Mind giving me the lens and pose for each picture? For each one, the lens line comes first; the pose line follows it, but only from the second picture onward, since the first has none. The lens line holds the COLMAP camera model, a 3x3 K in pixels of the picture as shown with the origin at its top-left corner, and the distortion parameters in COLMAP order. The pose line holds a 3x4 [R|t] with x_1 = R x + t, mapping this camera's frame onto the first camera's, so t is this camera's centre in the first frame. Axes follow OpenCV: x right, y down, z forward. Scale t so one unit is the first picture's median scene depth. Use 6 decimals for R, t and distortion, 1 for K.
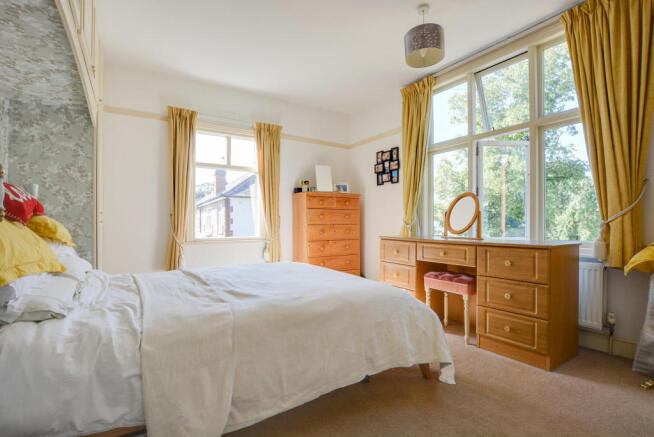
lens RADIAL K [[319.9, 0, 328.1], [0, 319.9, 219.5], [0, 0, 1]] dist [-0.020135, -0.000465]
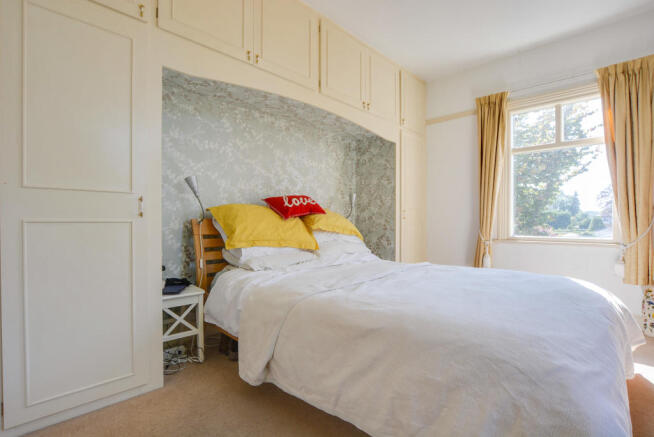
lens RADIAL K [[319.9, 0, 326.2], [0, 319.9, 220.7], [0, 0, 1]] dist [-0.020135, -0.000465]
pose [[0.225939, 0.000021, -0.974141, 0.495280], [0.012779, 0.999914, 0.002985, 0.011739], [0.974058, -0.013123, 0.225919, 0.479136]]
